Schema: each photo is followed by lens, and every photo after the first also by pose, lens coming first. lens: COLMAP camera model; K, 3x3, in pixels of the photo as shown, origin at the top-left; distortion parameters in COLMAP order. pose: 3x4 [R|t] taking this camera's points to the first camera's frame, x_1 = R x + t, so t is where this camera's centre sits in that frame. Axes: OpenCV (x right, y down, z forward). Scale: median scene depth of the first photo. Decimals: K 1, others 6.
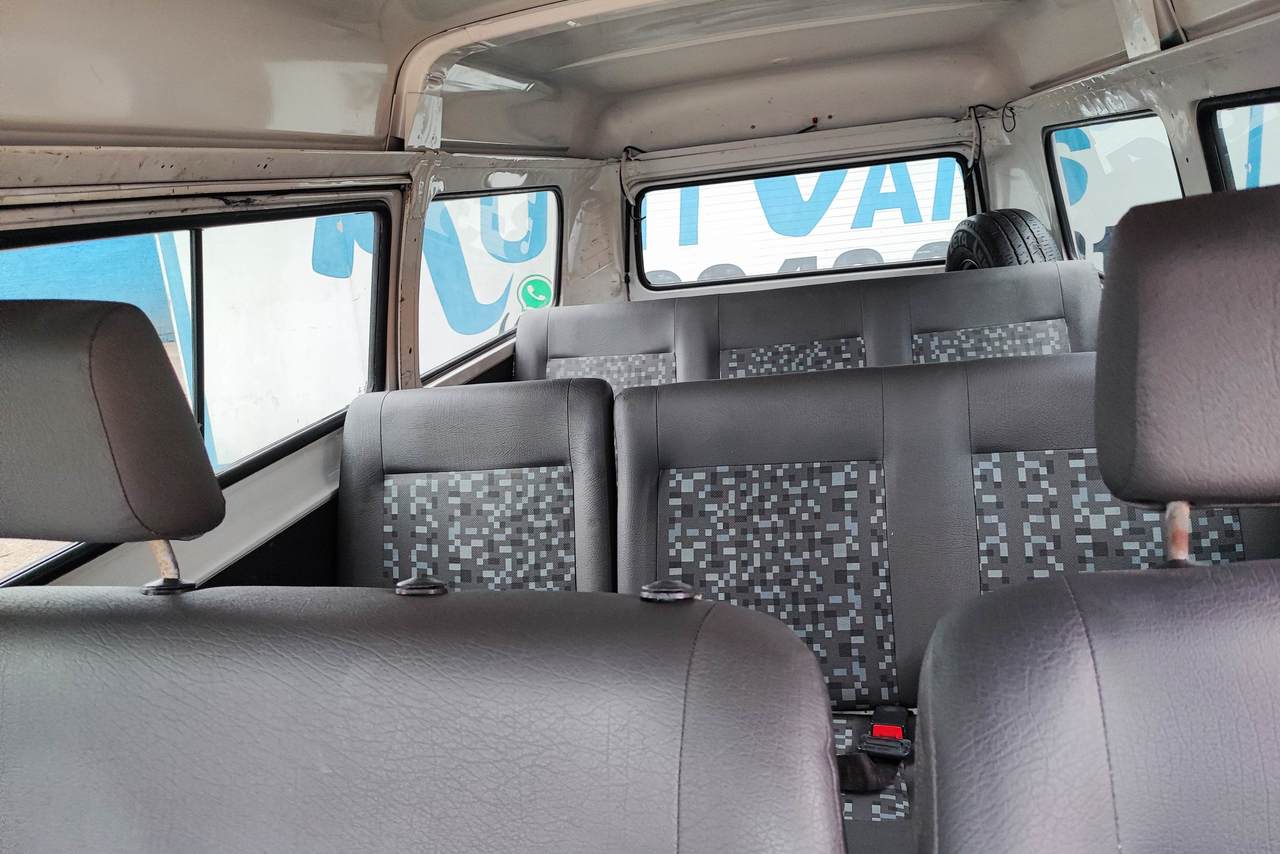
lens RADIAL K [[927.1, 0, 660.8], [0, 927.1, 425.6], [0, 0, 1]] dist [0.066231, -0.000815]
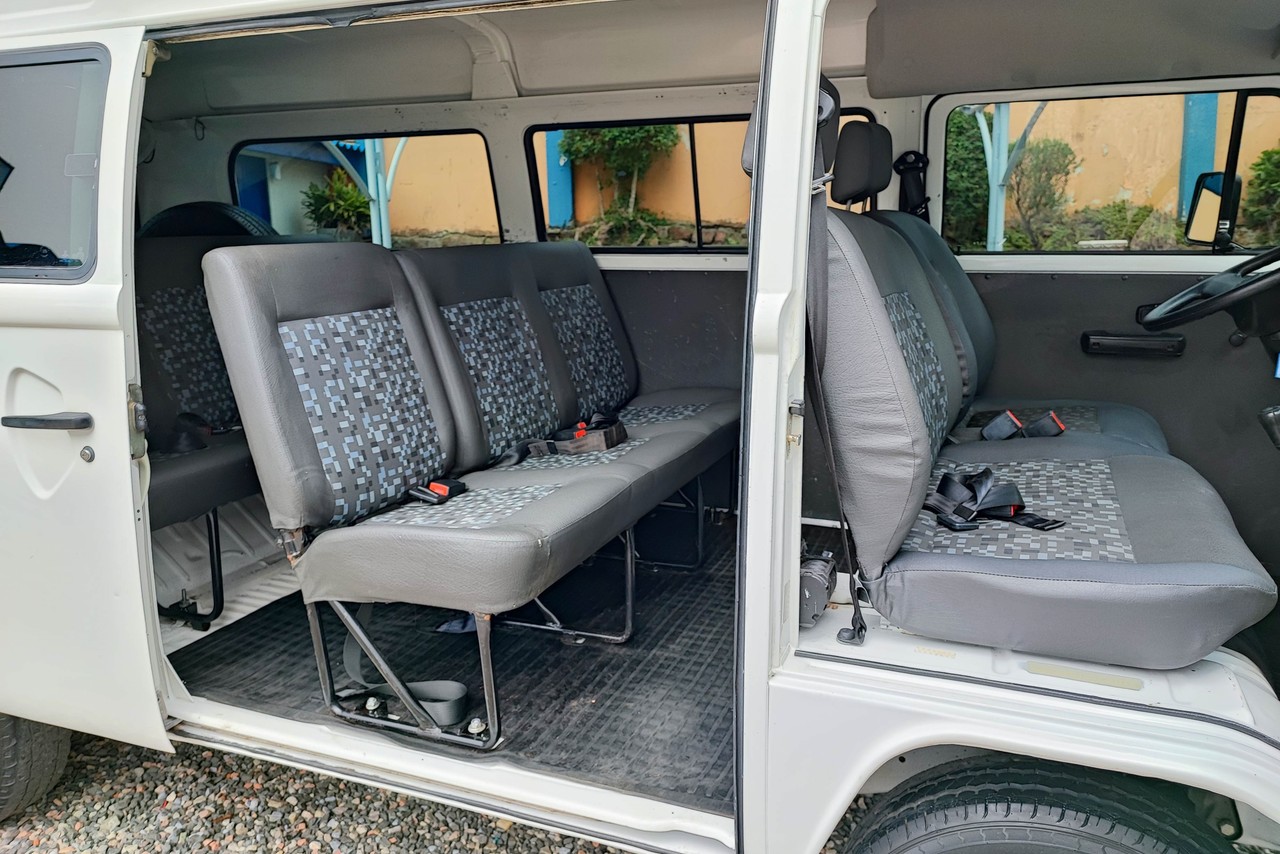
lens RADIAL K [[938.1, 0, 634.2], [0, 938.1, 427.5], [0, 0, 1]] dist [0.011742, 0.000627]
pose [[0.199659, -0.103076, 0.974429, -1.287814], [0.235193, 0.970422, 0.054462, 0.208765], [-0.951221, 0.218305, 0.217996, 0.440165]]
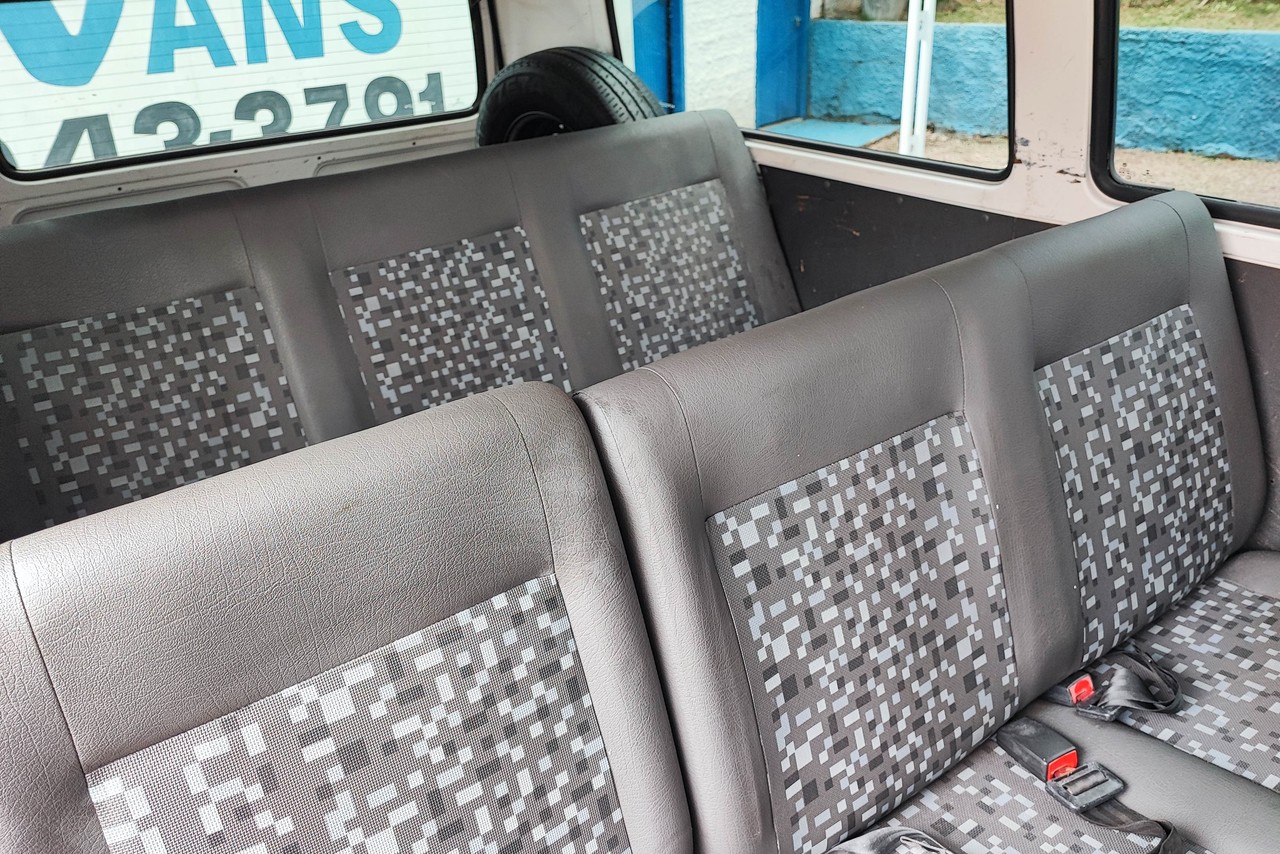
lens RADIAL K [[928.2, 0, 640.0], [0, 928.2, 427.0], [0, 0, 1]] dist [0.015682, 0.004824]
pose [[0.695533, -0.259457, 0.670012, -0.367295], [0.155445, 0.964776, 0.212236, -0.124754], [-0.701477, -0.043467, 0.711365, 0.620916]]
